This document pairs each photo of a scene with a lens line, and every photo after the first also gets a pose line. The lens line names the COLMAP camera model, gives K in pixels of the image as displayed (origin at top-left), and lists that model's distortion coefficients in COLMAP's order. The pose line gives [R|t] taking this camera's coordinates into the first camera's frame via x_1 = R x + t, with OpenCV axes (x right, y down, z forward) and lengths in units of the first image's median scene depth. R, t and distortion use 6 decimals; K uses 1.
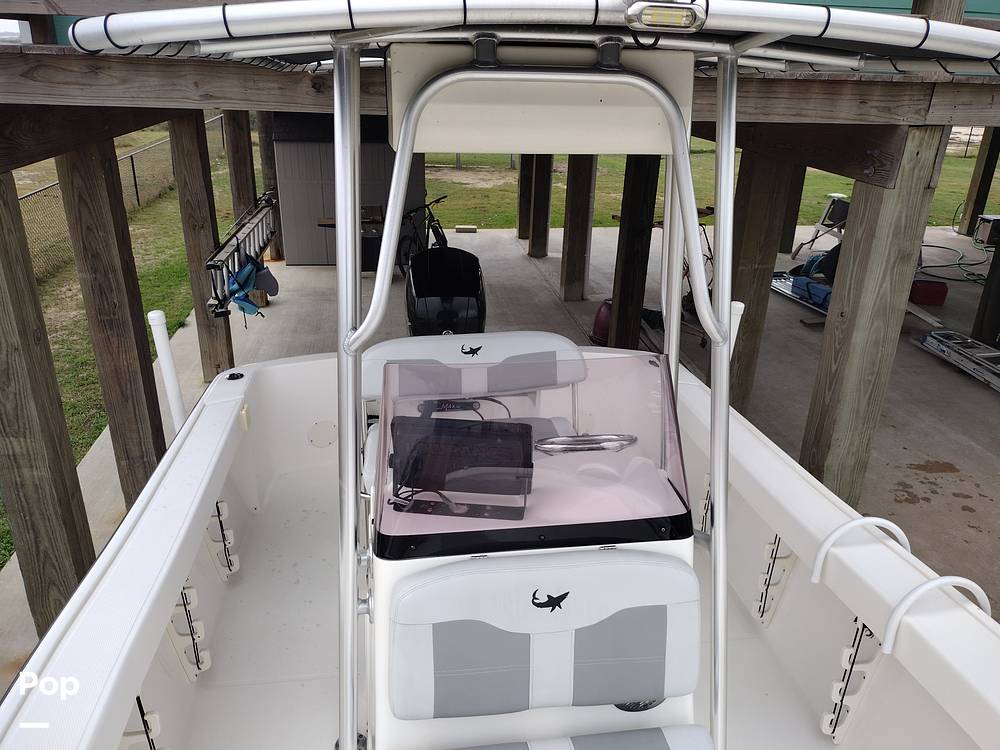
lens RADIAL K [[773.4, 0, 495.5], [0, 773.4, 377.2], [0, 0, 1]] dist [0.026726, -0.059142]
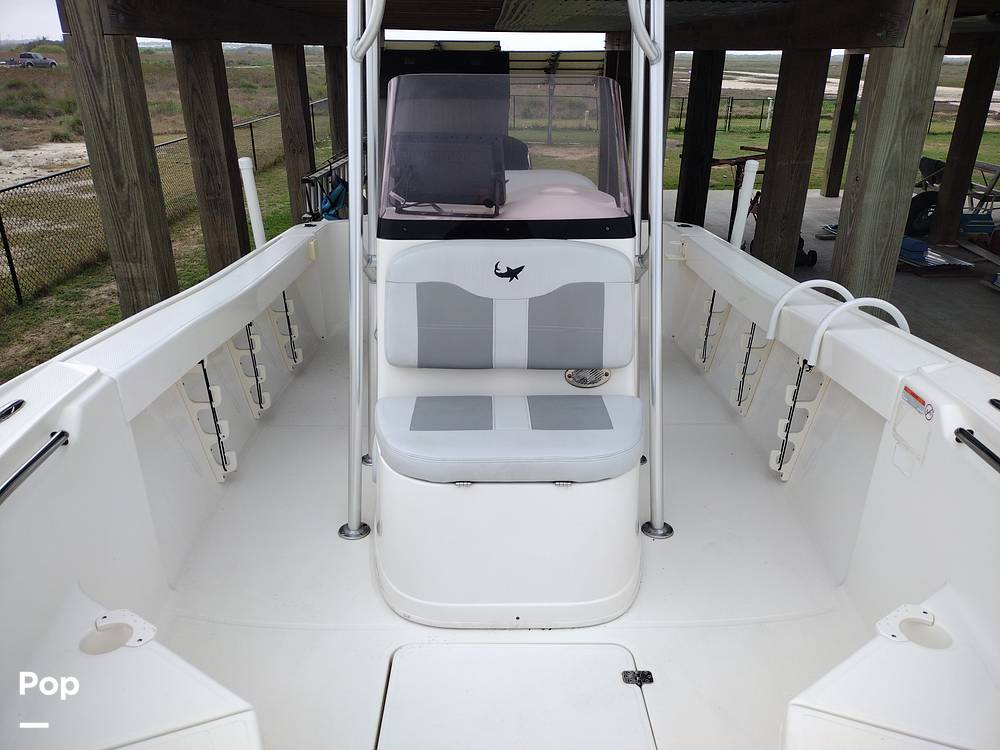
lens RADIAL K [[756.1, 0, 494.9], [0, 756.1, 391.9], [0, 0, 1]] dist [0.022761, -0.039037]
pose [[0.990796, 0.037806, -0.129976, 0.106932], [-0.035797, 0.999201, 0.017757, 0.229668], [0.130544, -0.012940, 0.991358, -0.114852]]
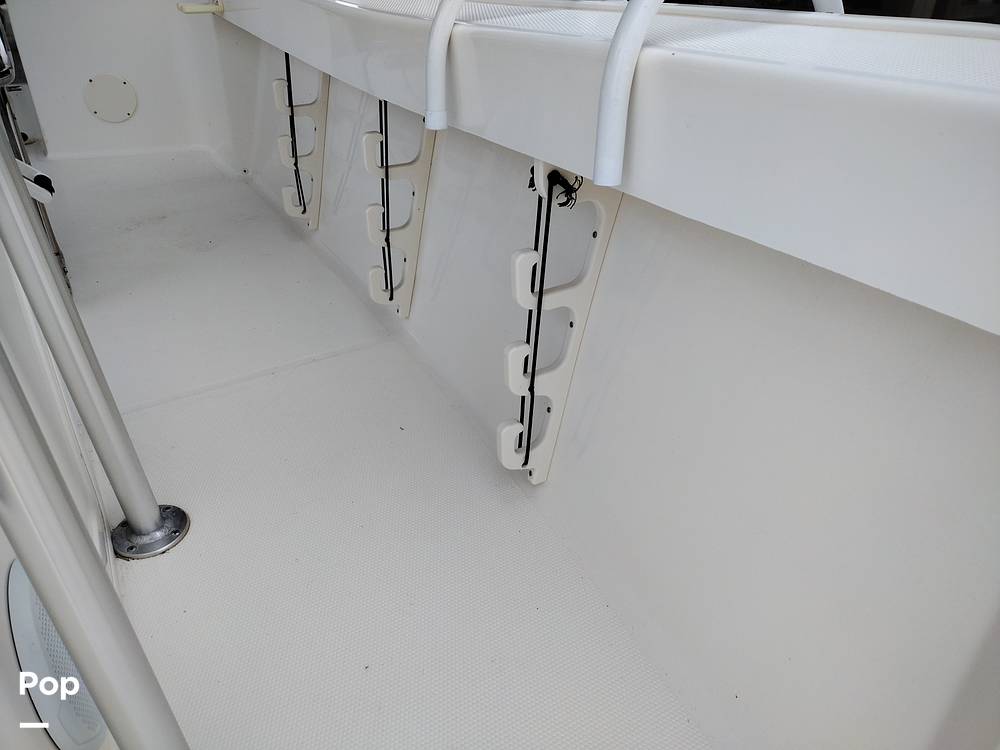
lens RADIAL K [[749.1, 0, 500.0], [0, 749.1, 375.0], [0, 0, 1]] dist [0.053180, -0.063391]
pose [[0.931029, -0.203669, 0.302826, 0.201453], [0.138835, 0.965062, 0.222218, 0.208356], [-0.337505, -0.164849, 0.926777, 0.407858]]
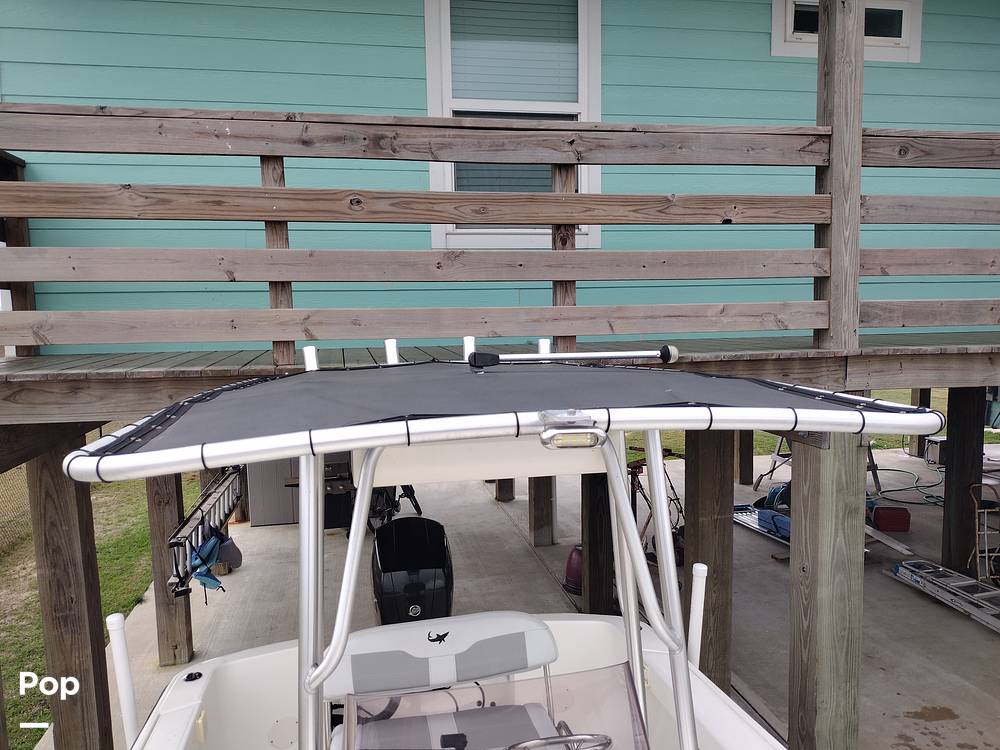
lens RADIAL K [[780.7, 0, 492.2], [0, 780.7, 369.9], [0, 0, 1]] dist [0.015469, -0.026239]
pose [[0.997785, -0.051320, 0.042321, 0.011632], [0.061652, 0.952358, -0.298687, -0.052987], [-0.024977, 0.300634, 0.953412, -0.046222]]
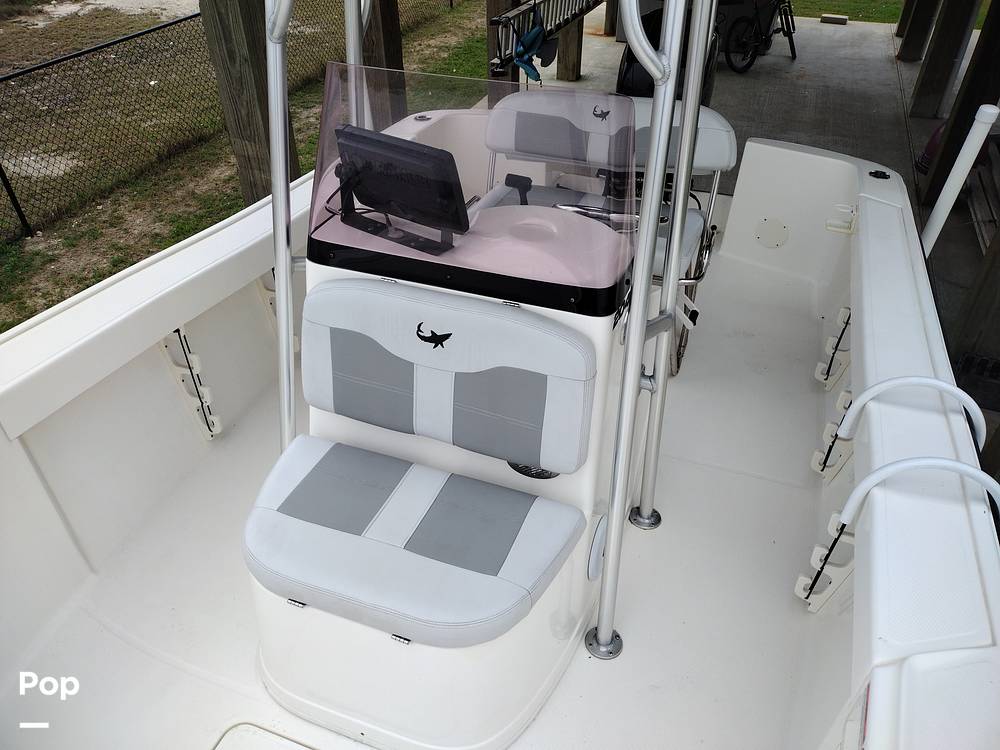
lens RADIAL K [[743.1, 0, 498.6], [0, 743.1, 369.2], [0, 0, 1]] dist [0.042720, -0.039052]
pose [[0.874239, 0.274139, -0.400693, 0.268708], [-0.168262, 0.945260, 0.279593, 0.022019], [0.455406, -0.177009, 0.872510, 0.094517]]
